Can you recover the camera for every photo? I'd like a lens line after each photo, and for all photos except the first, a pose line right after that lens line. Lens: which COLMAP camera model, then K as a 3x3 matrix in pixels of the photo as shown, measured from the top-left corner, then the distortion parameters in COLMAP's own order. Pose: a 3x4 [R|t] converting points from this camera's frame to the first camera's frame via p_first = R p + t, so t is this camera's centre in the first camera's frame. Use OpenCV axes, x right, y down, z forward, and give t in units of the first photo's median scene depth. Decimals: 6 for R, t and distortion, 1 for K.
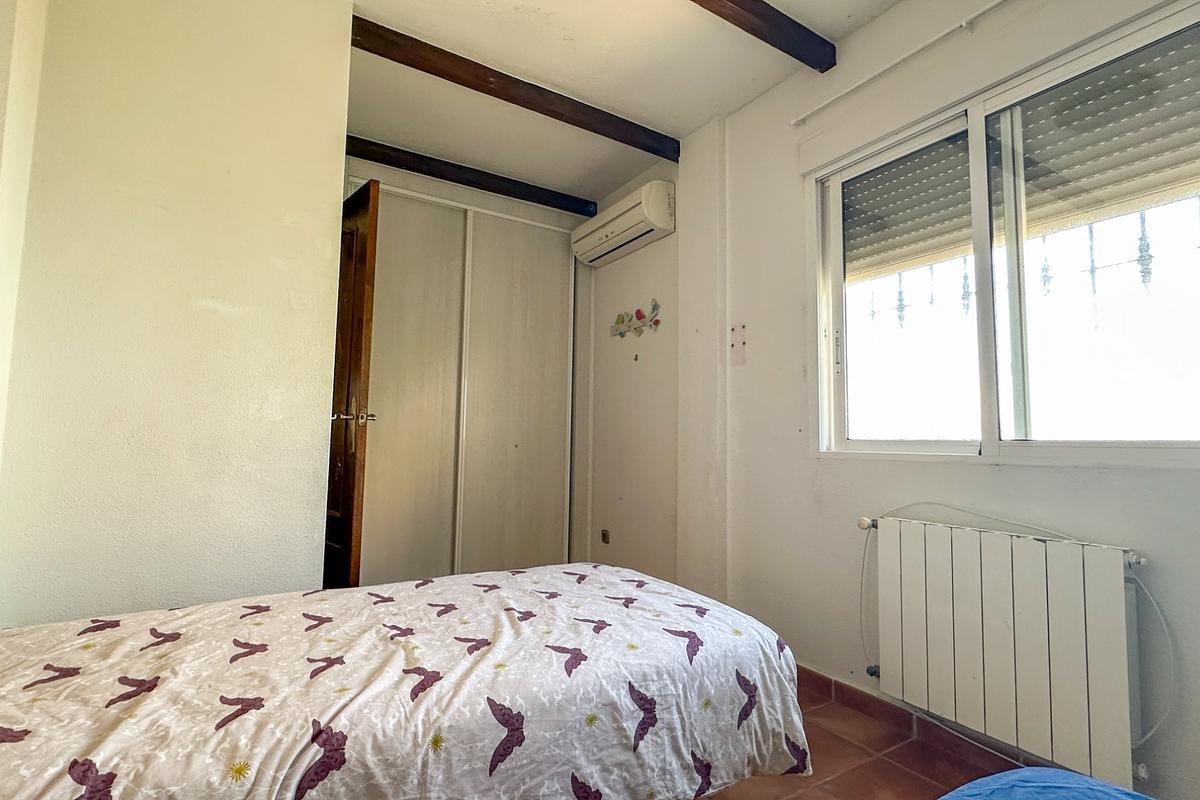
lens RADIAL K [[564.6, 0, 601.0], [0, 564.6, 397.9], [0, 0, 1]] dist [-0.001249, 0.000460]
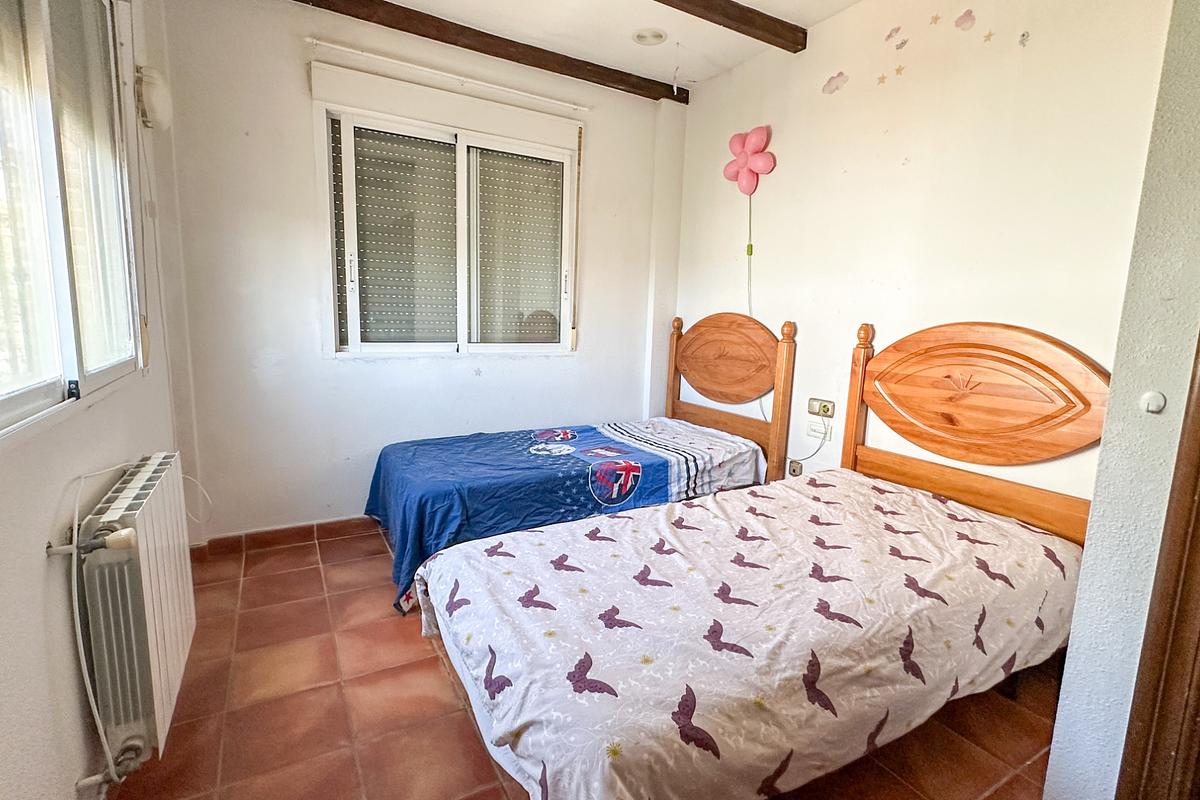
lens RADIAL K [[564.6, 0, 601.0], [0, 564.6, 397.9], [0, 0, 1]] dist [-0.001249, 0.000460]
pose [[-0.997687, -0.058745, 0.034201, -0.047987], [-0.056320, 0.996094, 0.068002, 0.031192], [-0.038063, 0.065918, -0.997099, 2.364353]]
